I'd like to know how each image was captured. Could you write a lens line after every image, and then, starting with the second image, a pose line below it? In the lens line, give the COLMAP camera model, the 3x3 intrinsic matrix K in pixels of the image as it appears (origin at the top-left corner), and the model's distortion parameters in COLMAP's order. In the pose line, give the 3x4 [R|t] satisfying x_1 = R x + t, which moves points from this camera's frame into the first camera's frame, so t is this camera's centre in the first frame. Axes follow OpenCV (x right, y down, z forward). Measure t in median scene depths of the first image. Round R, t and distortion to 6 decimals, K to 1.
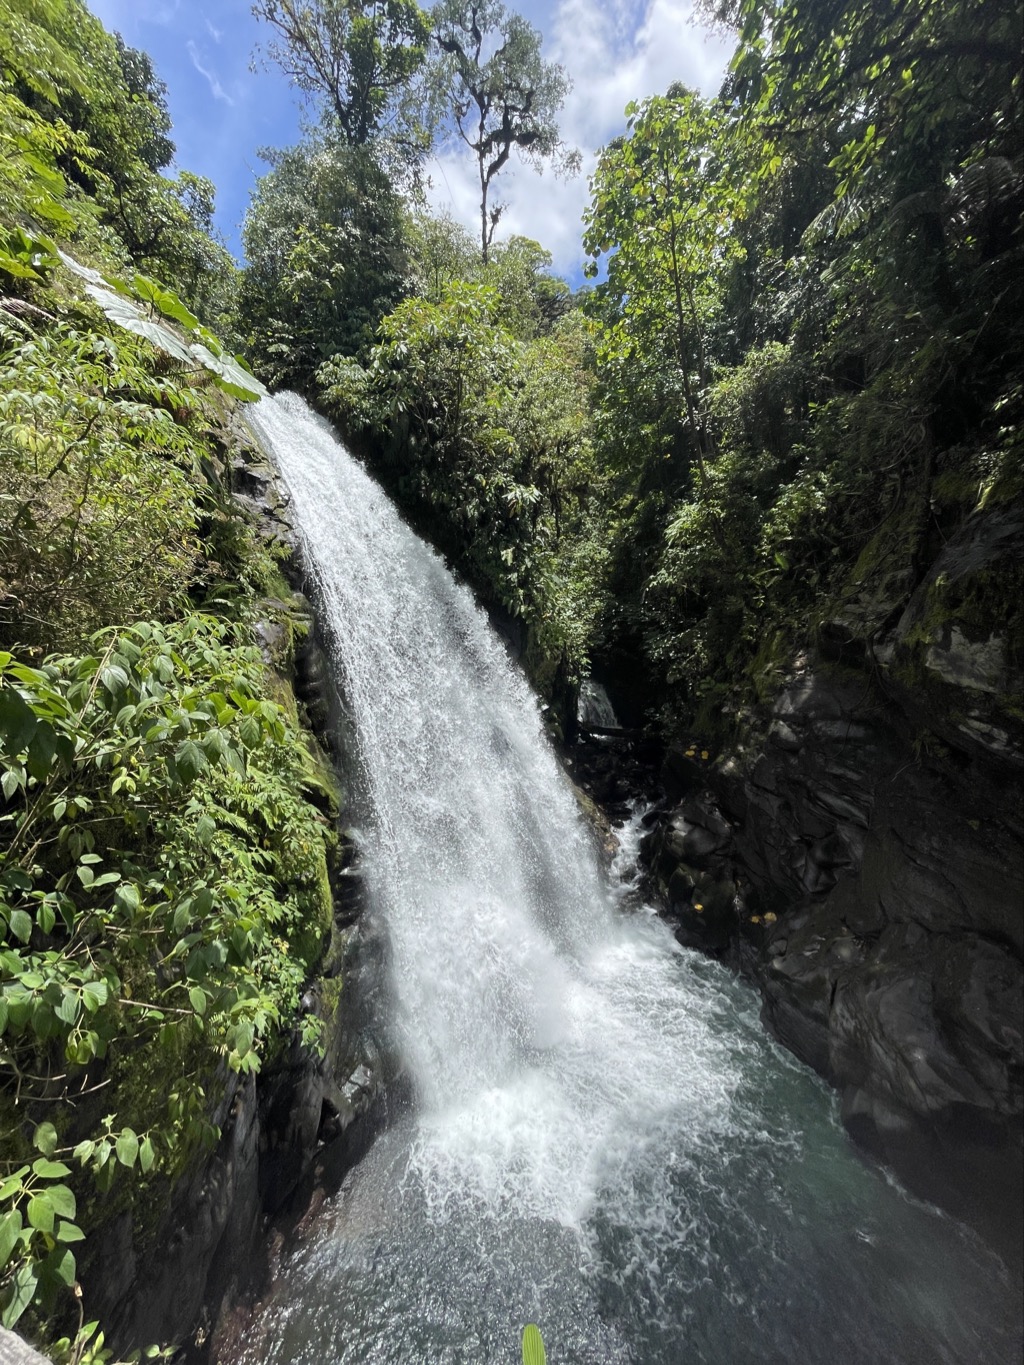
lens RADIAL K [[536.0, 0, 519.7], [0, 536.0, 695.1], [0, 0, 1]] dist [0.003833, 0.000176]
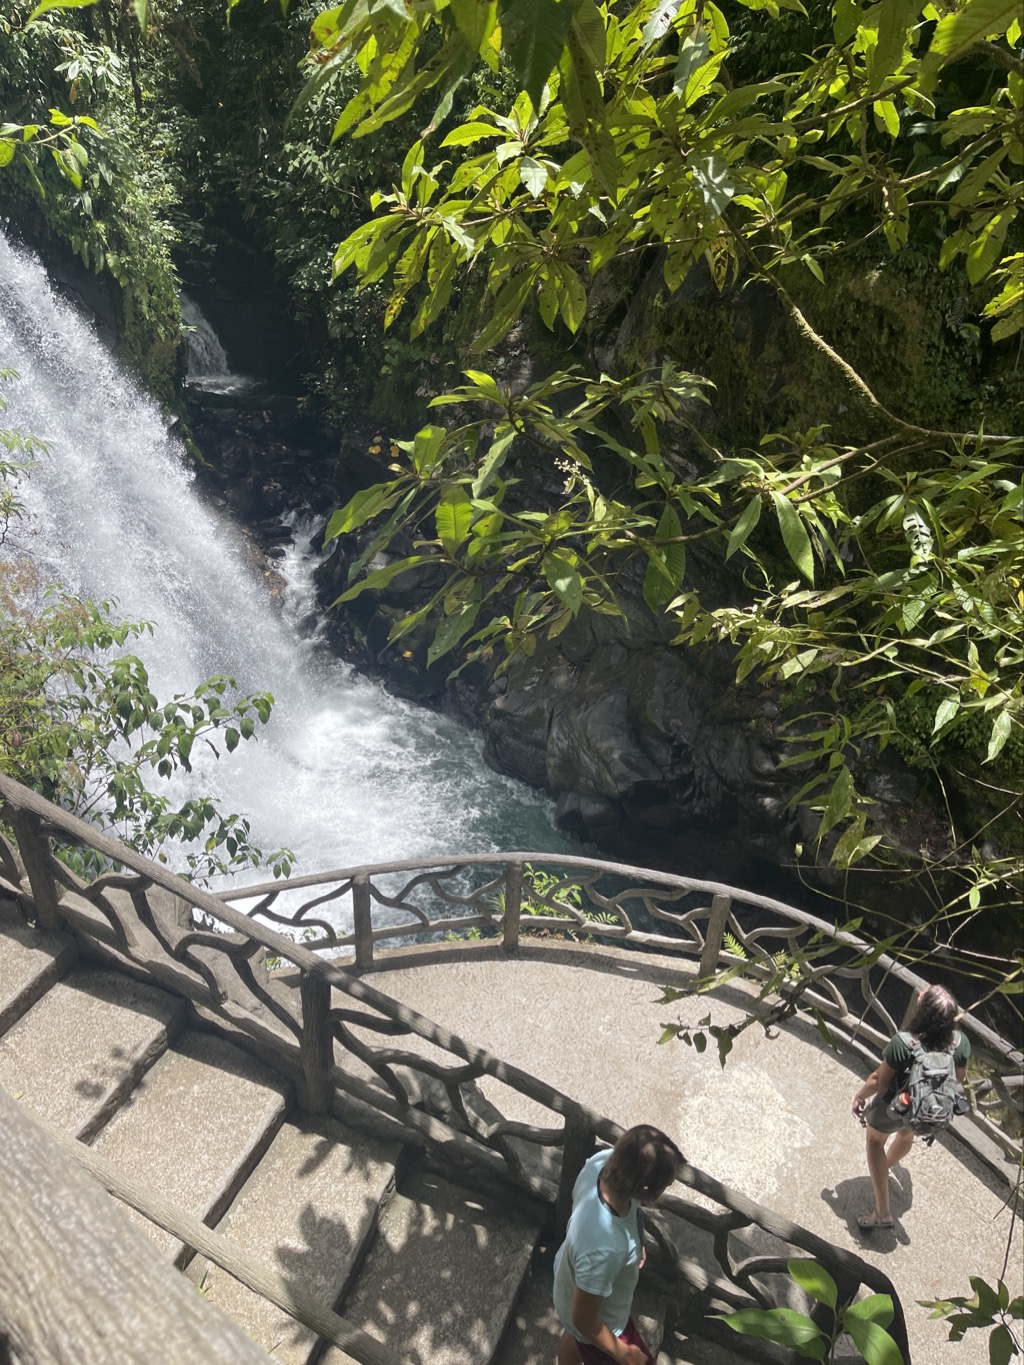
lens RADIAL K [[1035.7, 0, 512.2], [0, 1035.7, 683.9], [0, 0, 1]] dist [0.002768, 0.000301]
pose [[0.873361, -0.218961, 0.435082, -0.234240], [0.002708, 0.895427, 0.445199, -0.278862], [-0.487065, -0.387641, 0.782625, -0.349441]]
